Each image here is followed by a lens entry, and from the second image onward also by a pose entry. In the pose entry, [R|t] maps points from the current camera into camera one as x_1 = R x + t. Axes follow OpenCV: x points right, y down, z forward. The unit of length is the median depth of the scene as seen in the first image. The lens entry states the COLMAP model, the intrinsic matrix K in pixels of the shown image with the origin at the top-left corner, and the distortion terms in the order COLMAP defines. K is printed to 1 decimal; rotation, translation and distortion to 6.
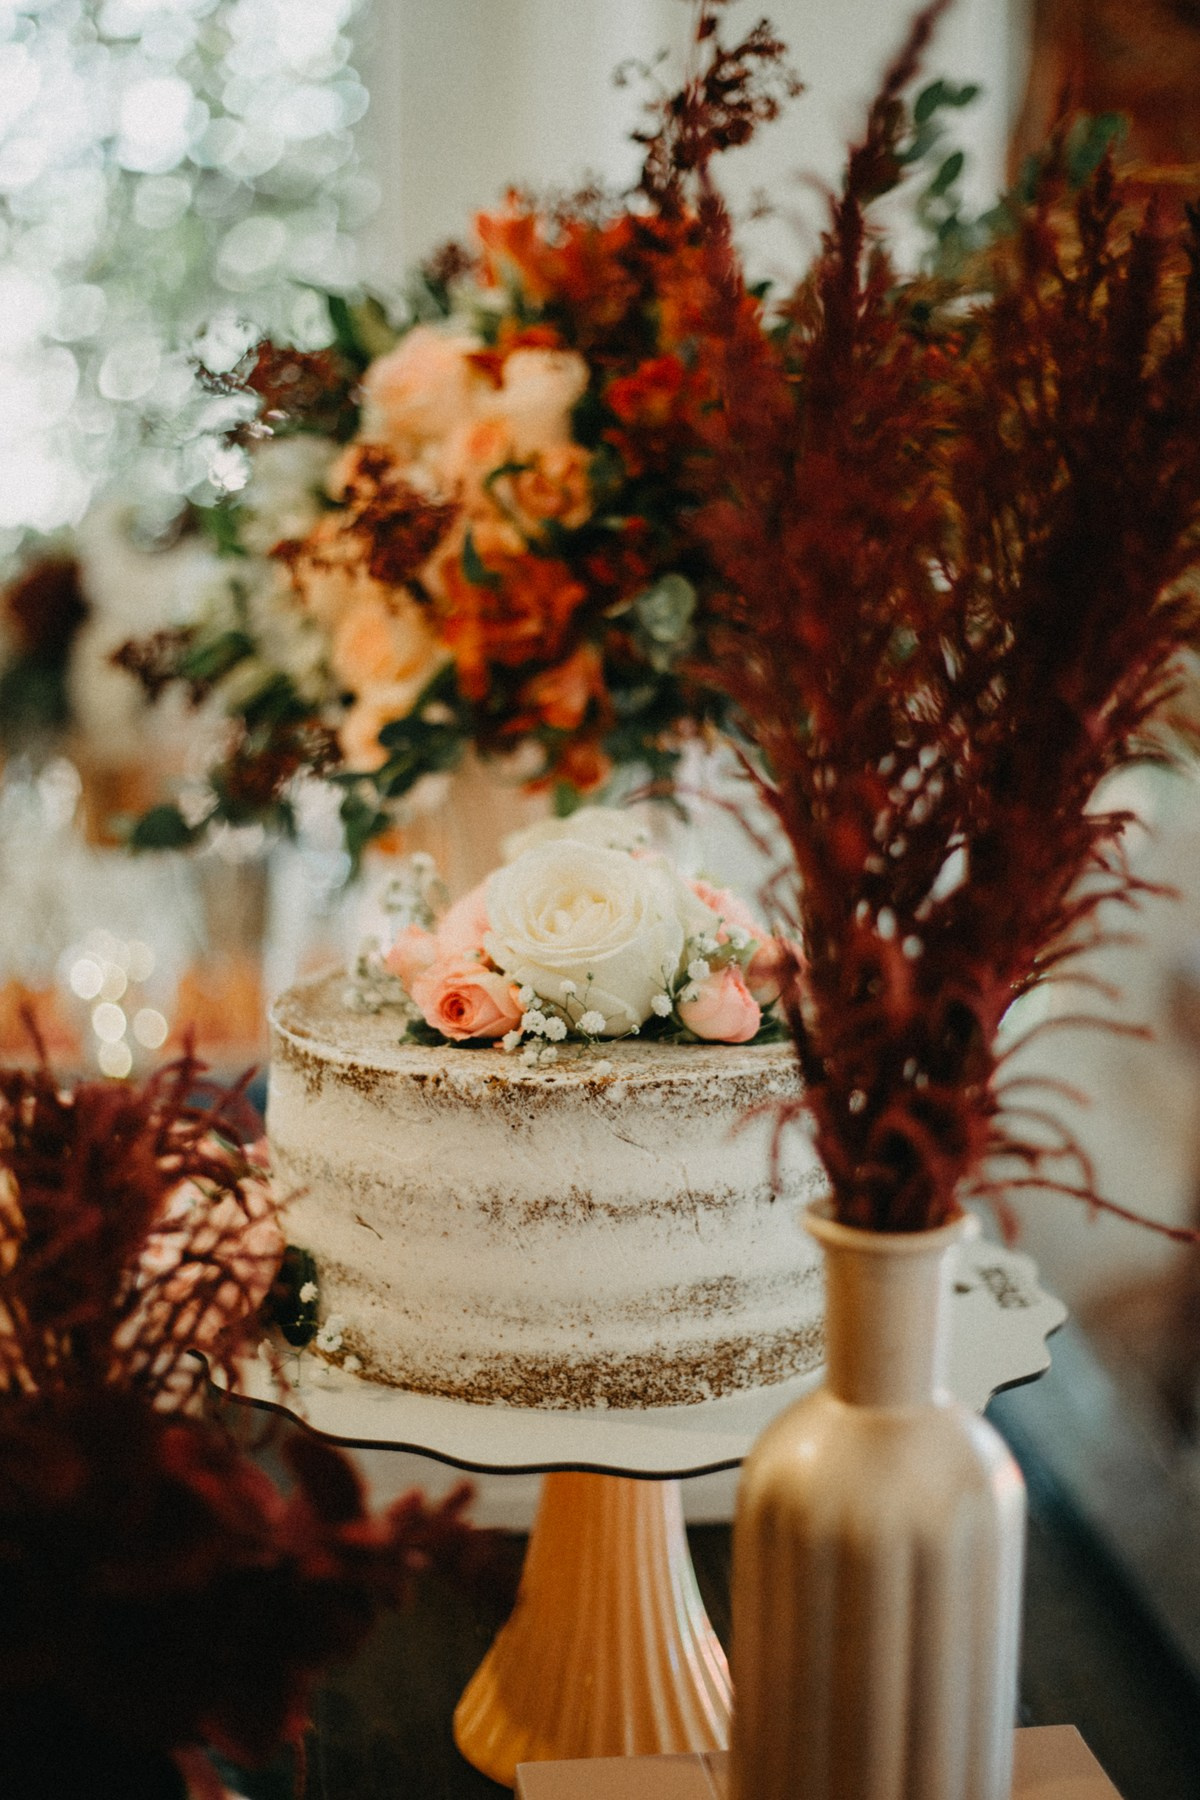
lens RADIAL K [[2877.3, 0, 599.3], [0, 2877.3, 903.3], [0, 0, 1]] dist [-0.128476, 0.000000]
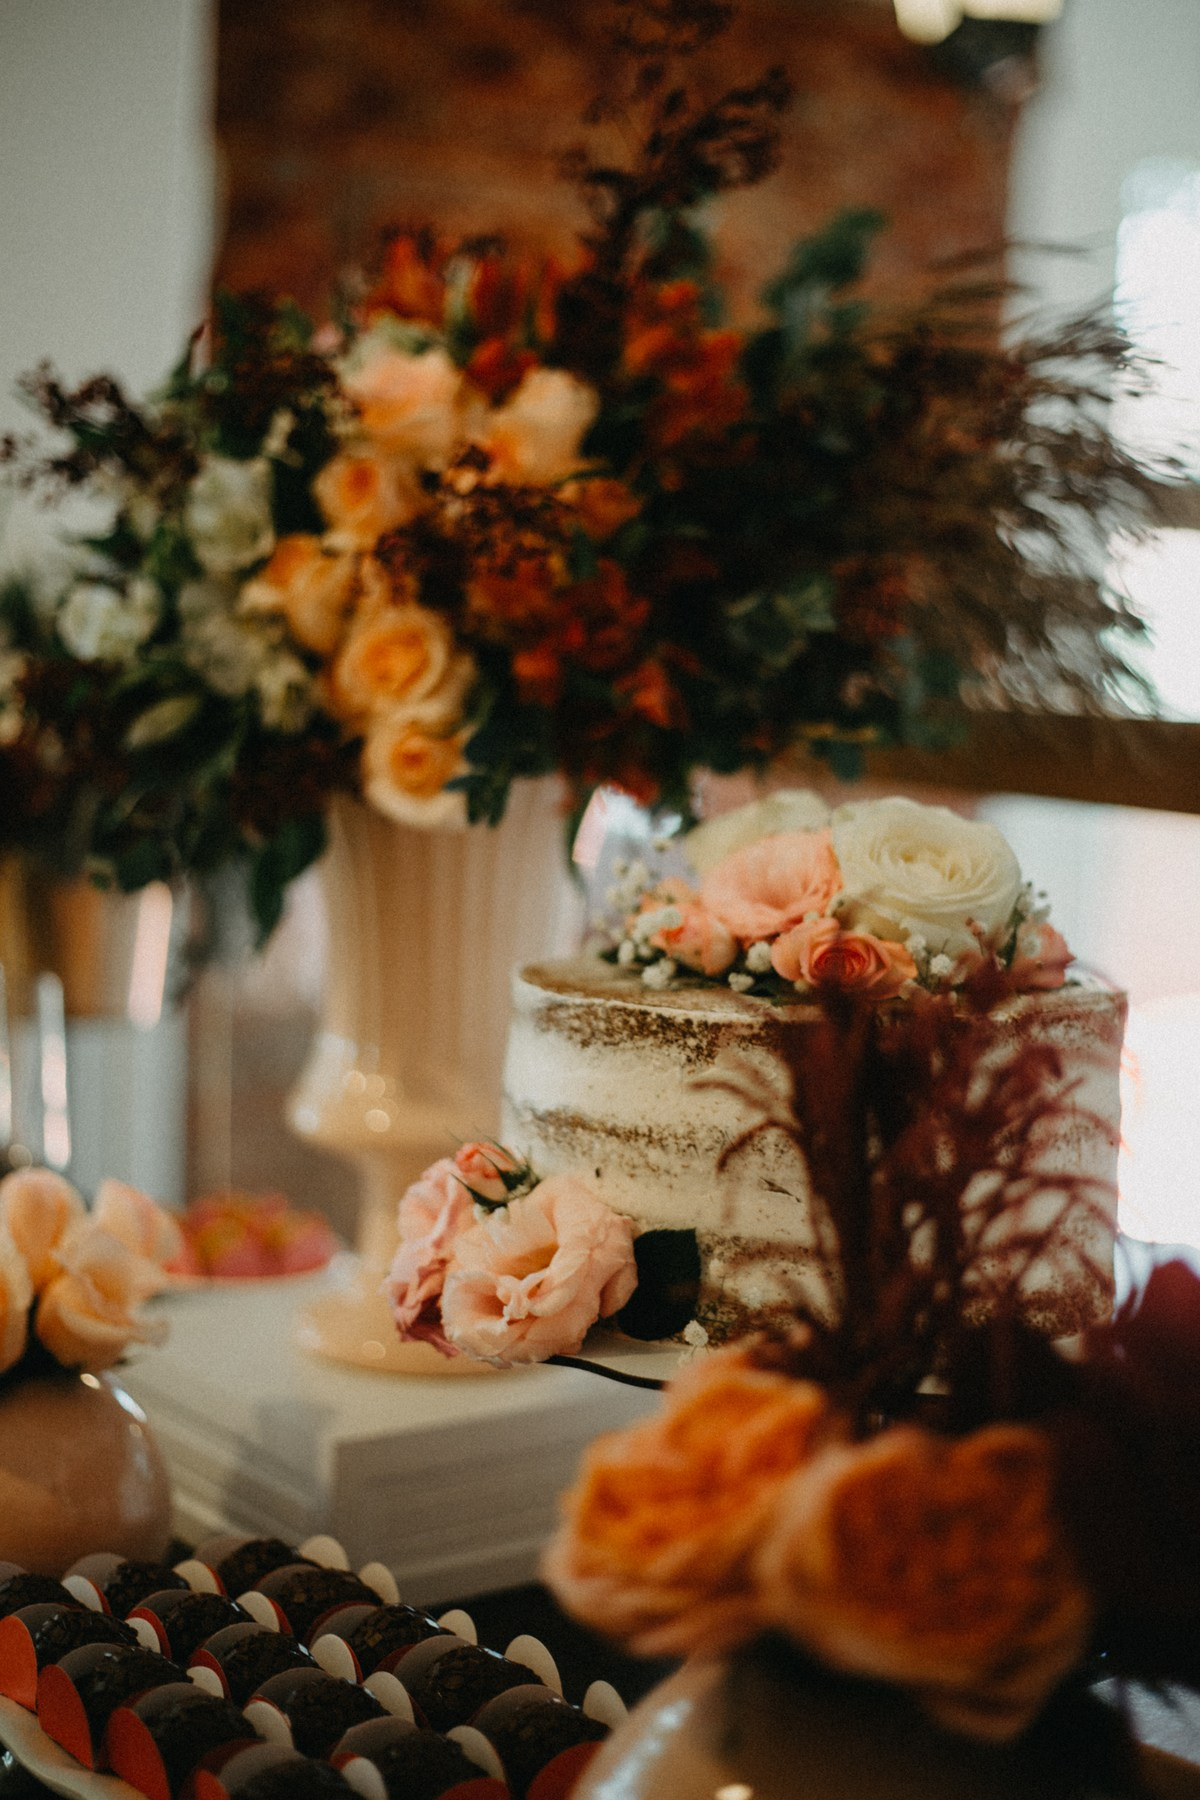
lens RADIAL K [[2877.3, 0, 588.7], [0, 2877.3, 898.2], [0, 0, 1]] dist [-0.128476, 0.000000]
pose [[0.876427, -0.027038, 0.480776, -0.604934], [0.075688, 0.993747, -0.082089, 0.089331], [-0.475550, 0.108334, 0.872993, 0.172571]]
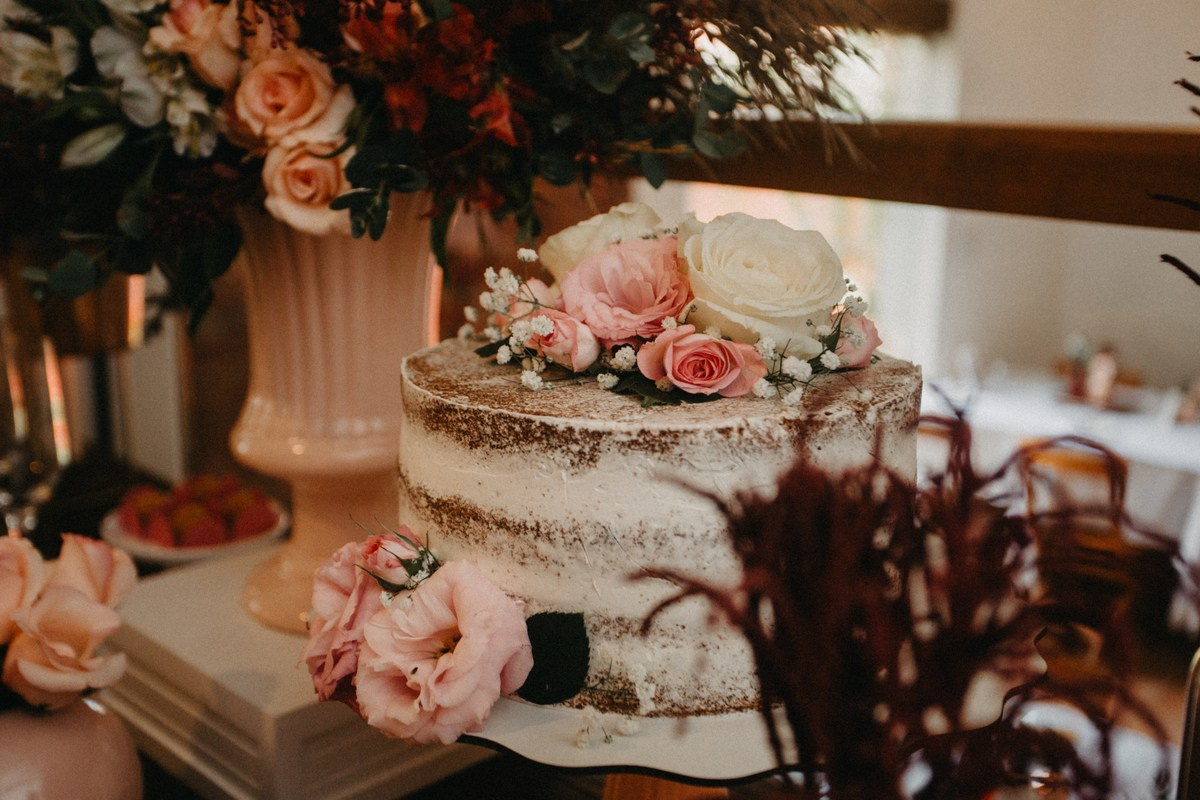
lens RADIAL K [[1342.1, 0, 604.1], [0, 1342.1, 408.9], [0, 0, 1]] dist [0.034537, 0.000000]
pose [[0.799026, -0.141277, 0.584465, -0.385932], [0.115946, 0.989965, 0.080784, 0.006512], [-0.590012, 0.003218, 0.807388, 0.606272]]
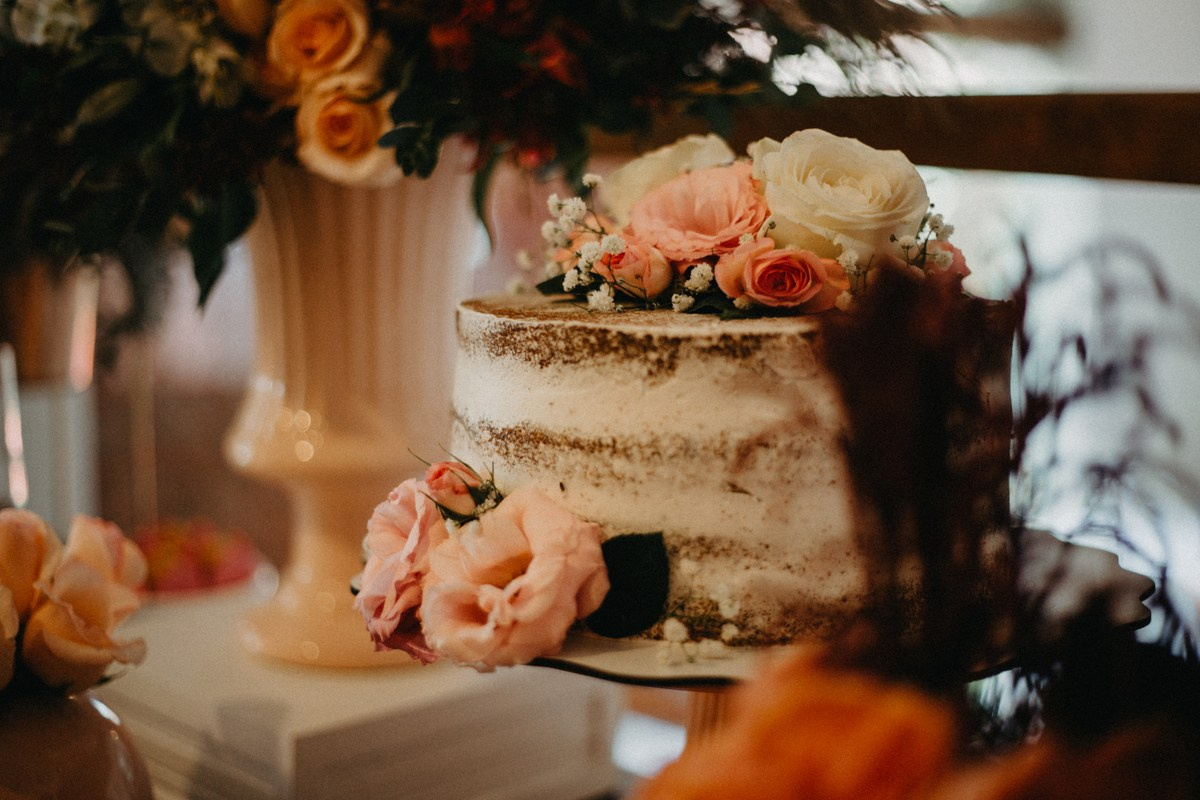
lens RADIAL K [[1918.2, 0, 599.8], [0, 1918.2, 399.4], [0, 0, 1]] dist [-0.128476, 0.000000]
pose [[0.802054, -0.085683, 0.591073, -0.529883], [0.121811, 0.992322, -0.021441, 0.088349], [-0.584698, 0.089196, 0.806333, 0.471913]]
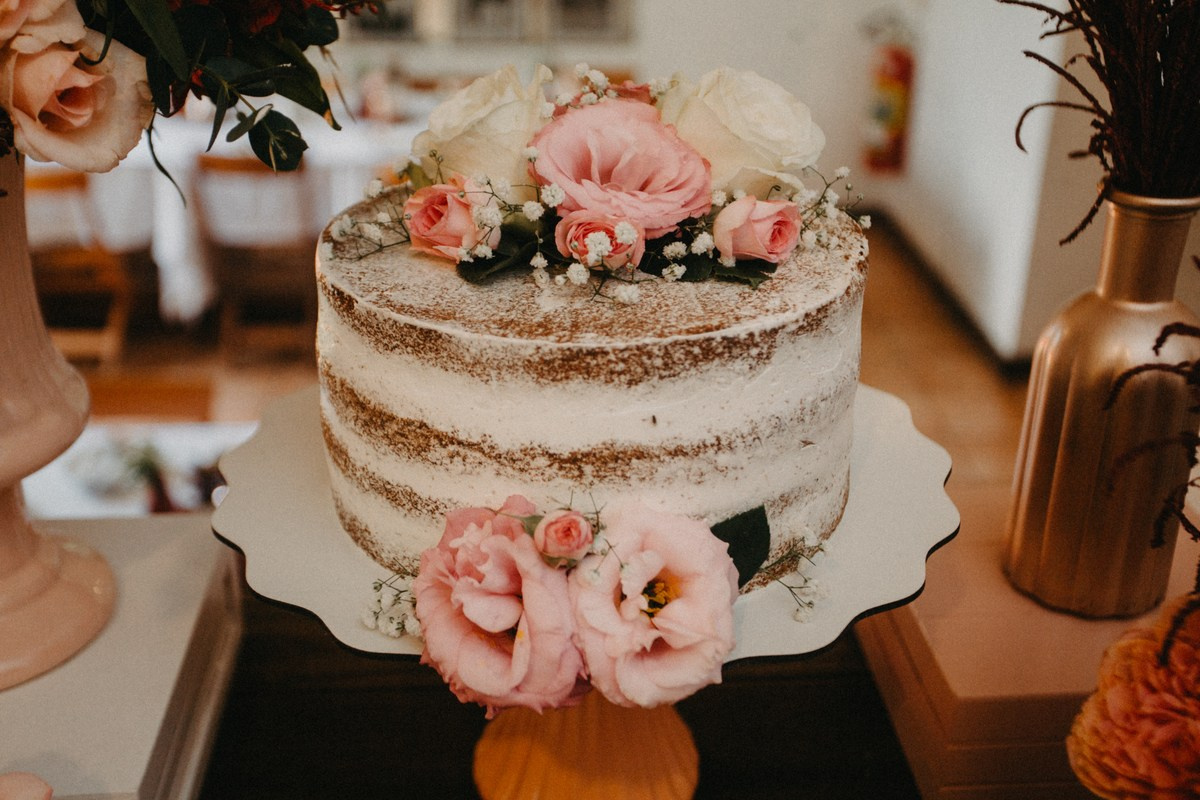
lens RADIAL K [[1342.1, 0, 604.3], [0, 1342.1, 398.2], [0, 0, 1]] dist [0.034537, 0.000000]
pose [[0.072091, -0.445327, 0.892461, -0.548810], [0.194349, 0.883910, 0.425361, -0.142337], [-0.978280, 0.142785, 0.150271, 1.000964]]
